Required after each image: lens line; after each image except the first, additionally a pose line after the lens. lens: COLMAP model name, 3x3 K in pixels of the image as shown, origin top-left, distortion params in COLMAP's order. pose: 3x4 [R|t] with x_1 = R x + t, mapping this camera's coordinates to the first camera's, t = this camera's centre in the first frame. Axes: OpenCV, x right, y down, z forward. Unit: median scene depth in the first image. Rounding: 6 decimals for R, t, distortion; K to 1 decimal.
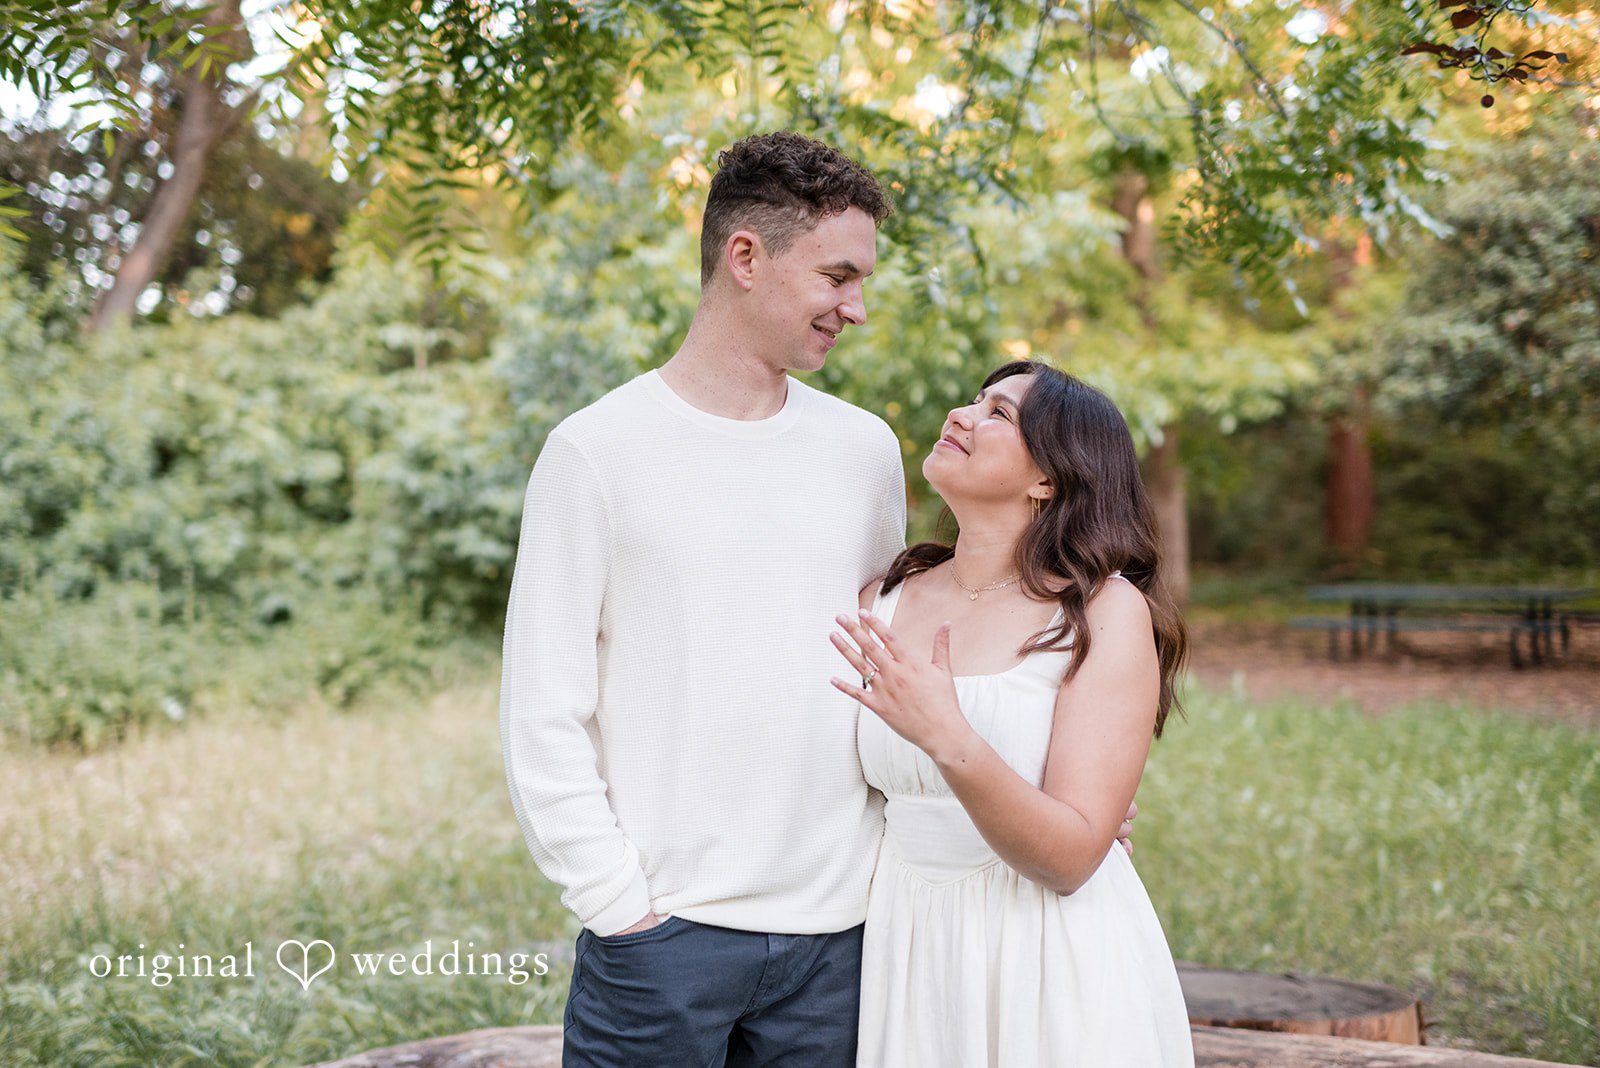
lens RADIAL K [[1775.7, 0, 729.8], [0, 1775.7, 472.6], [0, 0, 1]] dist [-0.074323, 0.008568]
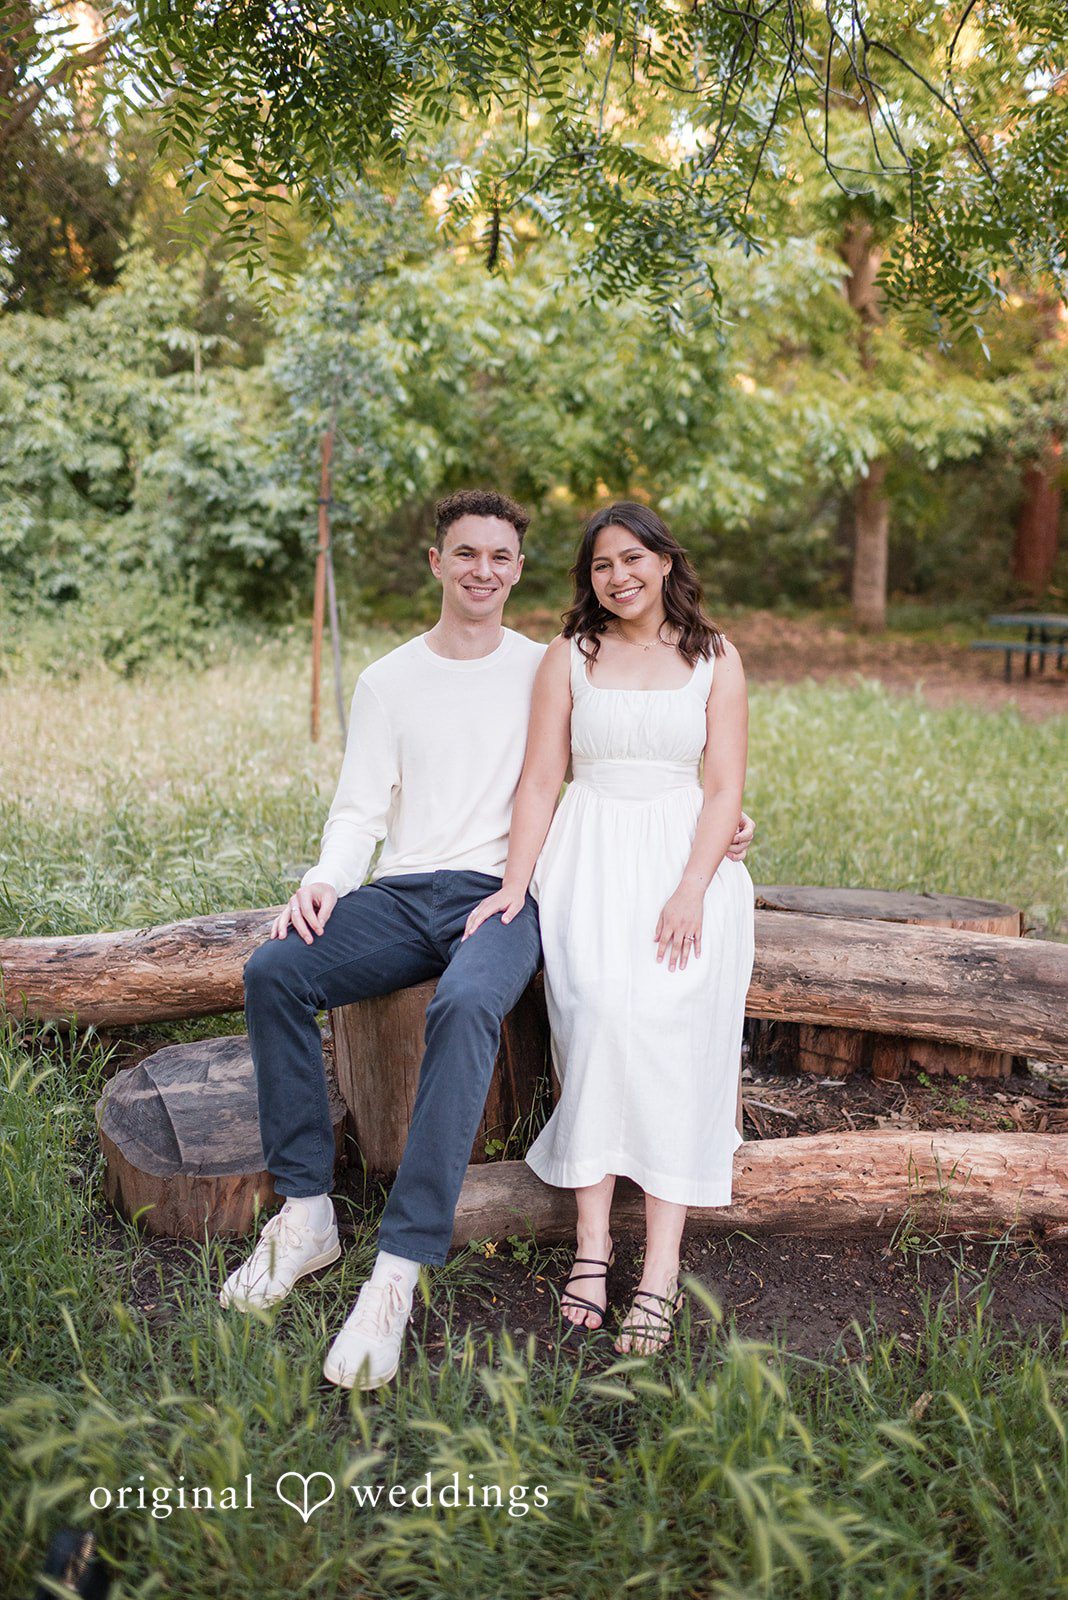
lens RADIAL K [[1740.6, 0, 534.0], [0, 1740.6, 800.0], [0, 0, 1]] dist [0.002445, 0.000072]
pose [[0.997879, 0.040776, 0.050748, -0.013730], [-0.048636, 0.985130, 0.164786, 0.015068], [-0.043274, -0.166904, 0.985023, -0.107125]]
